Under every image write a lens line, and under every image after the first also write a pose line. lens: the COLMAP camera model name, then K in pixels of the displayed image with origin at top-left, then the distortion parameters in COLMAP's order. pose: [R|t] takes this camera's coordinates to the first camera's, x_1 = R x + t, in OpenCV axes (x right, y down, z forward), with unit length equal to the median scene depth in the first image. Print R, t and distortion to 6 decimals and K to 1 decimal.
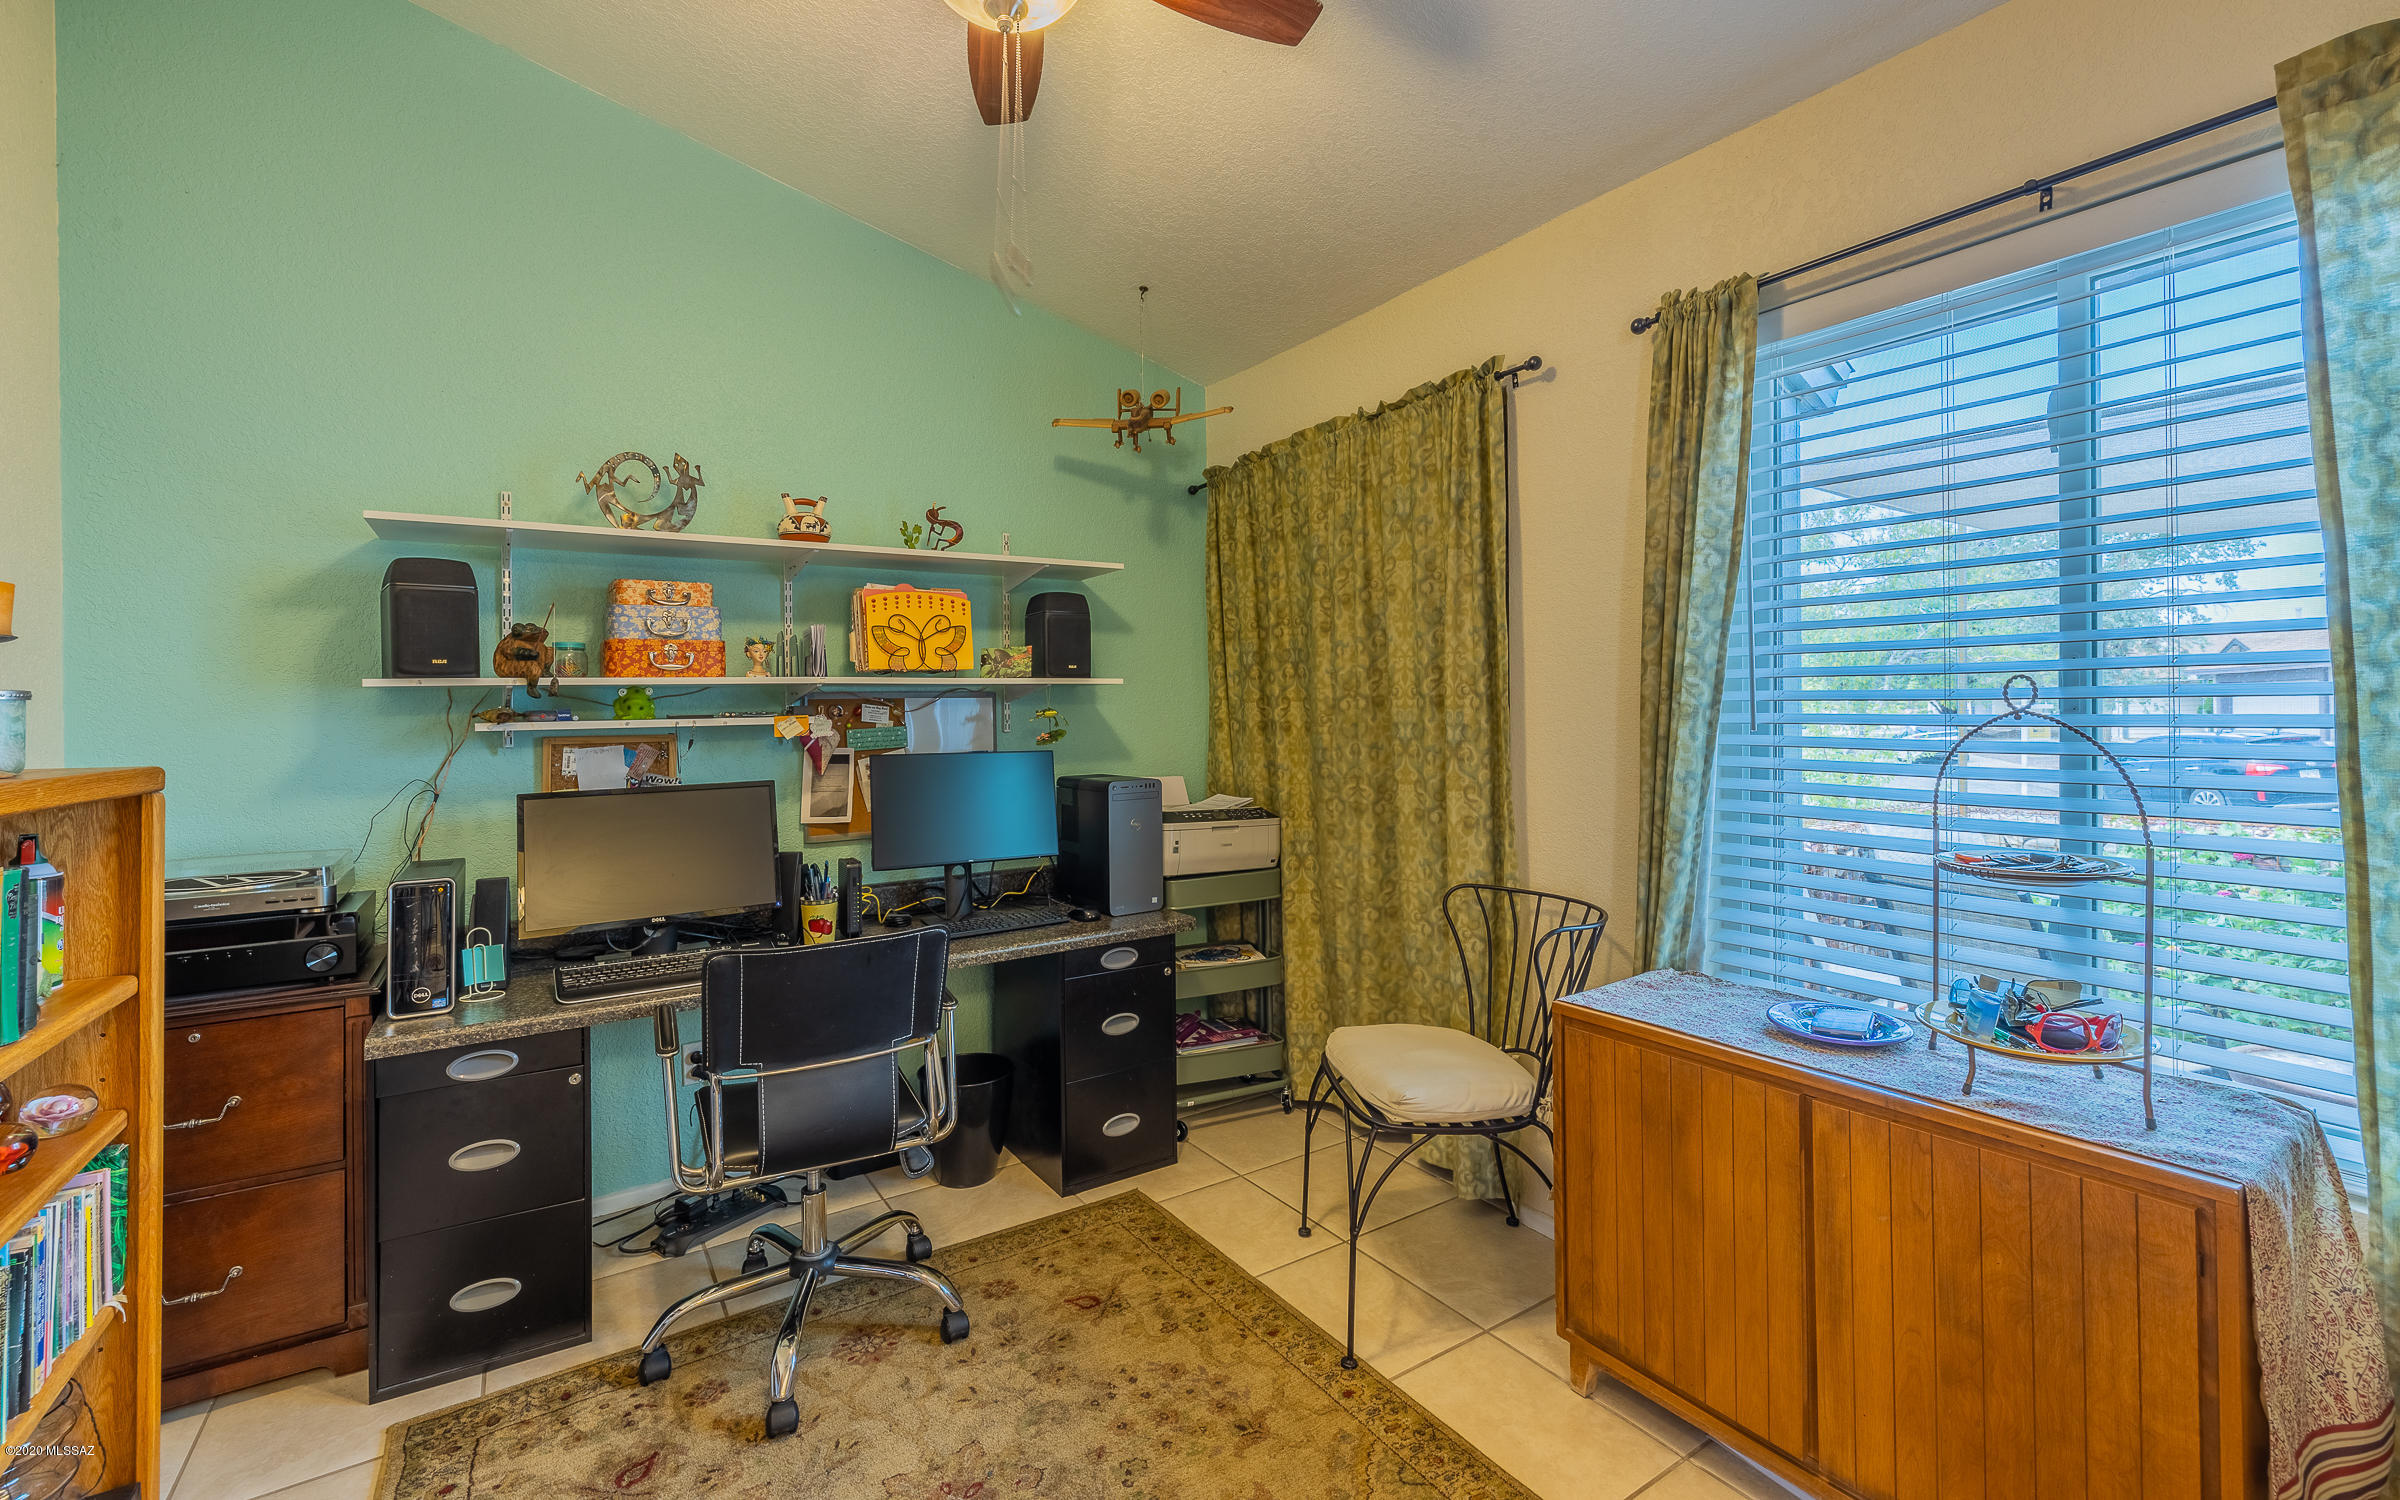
lens RADIAL K [[1047.0, 0, 1196.7], [0, 1047.0, 735.9], [0, 0, 1]] dist [-0.000753, -0.000221]
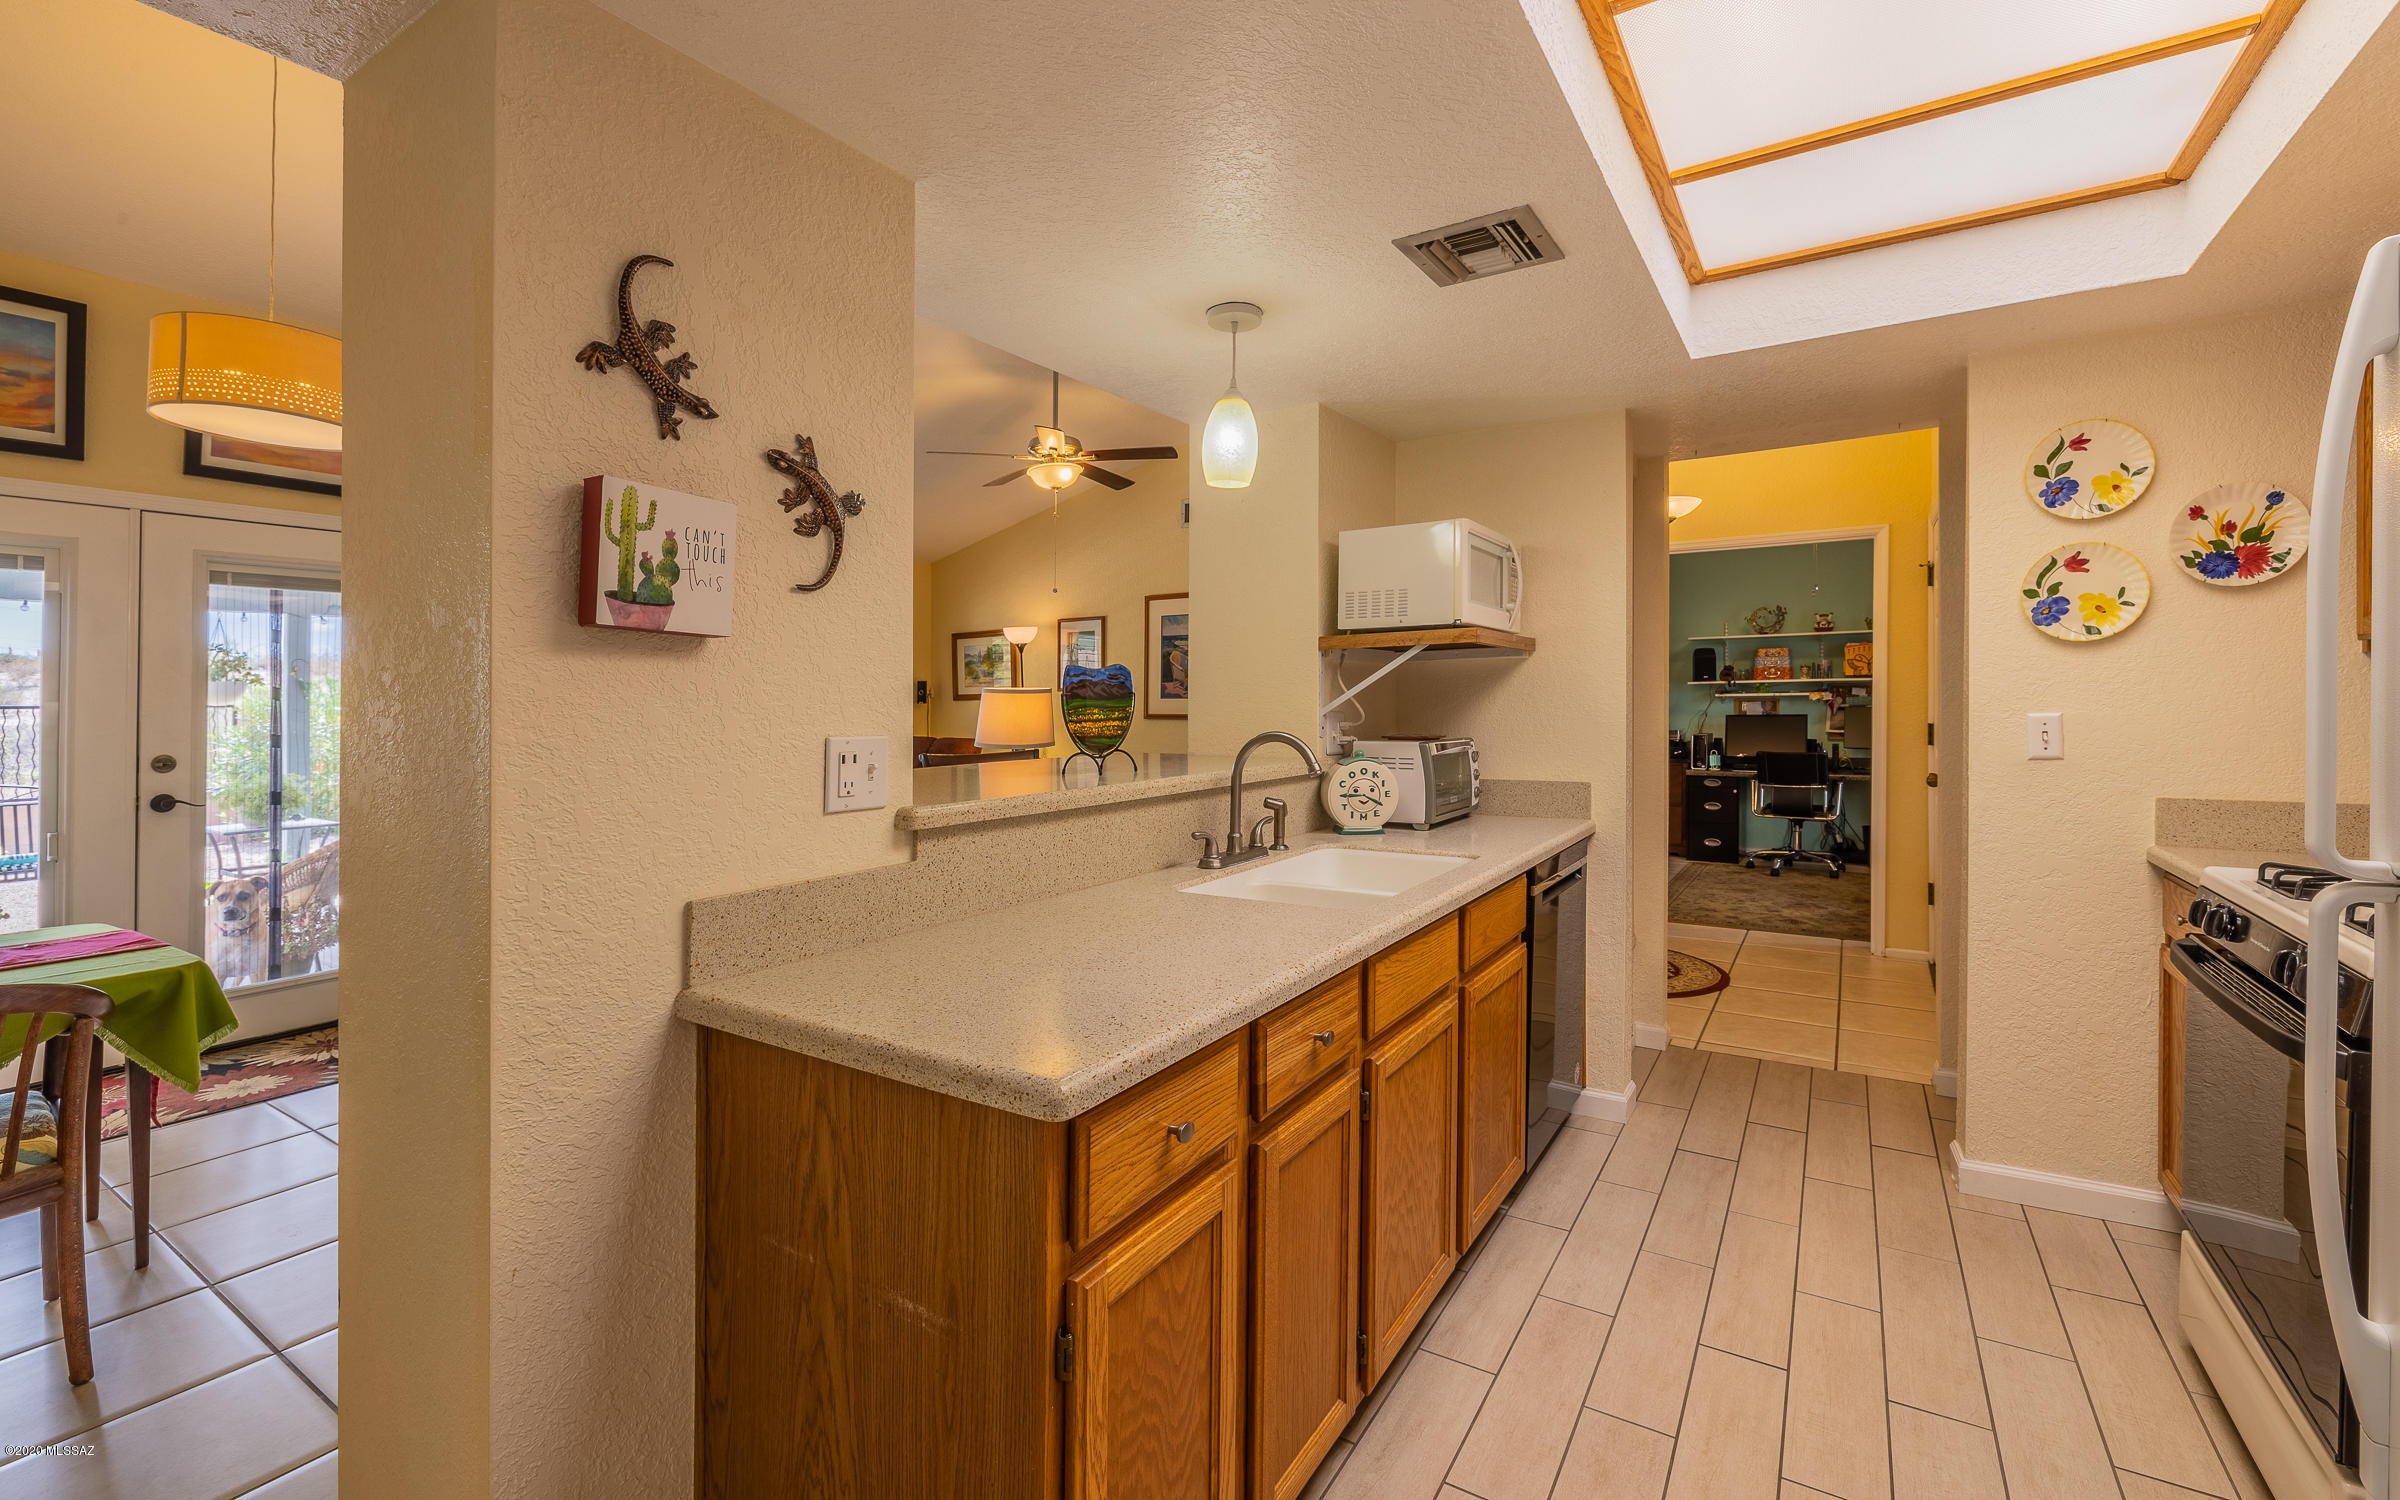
lens RADIAL K [[1051.8, 0, 1196.5], [0, 1051.8, 678.7], [0, 0, 1]] dist [0.000295, 0.000152]
pose [[0.436458, -0.008707, -0.899683, 1.593523], [-0.017659, 0.999678, -0.018241, 0.029038], [0.899551, 0.023849, 0.436163, -1.940897]]
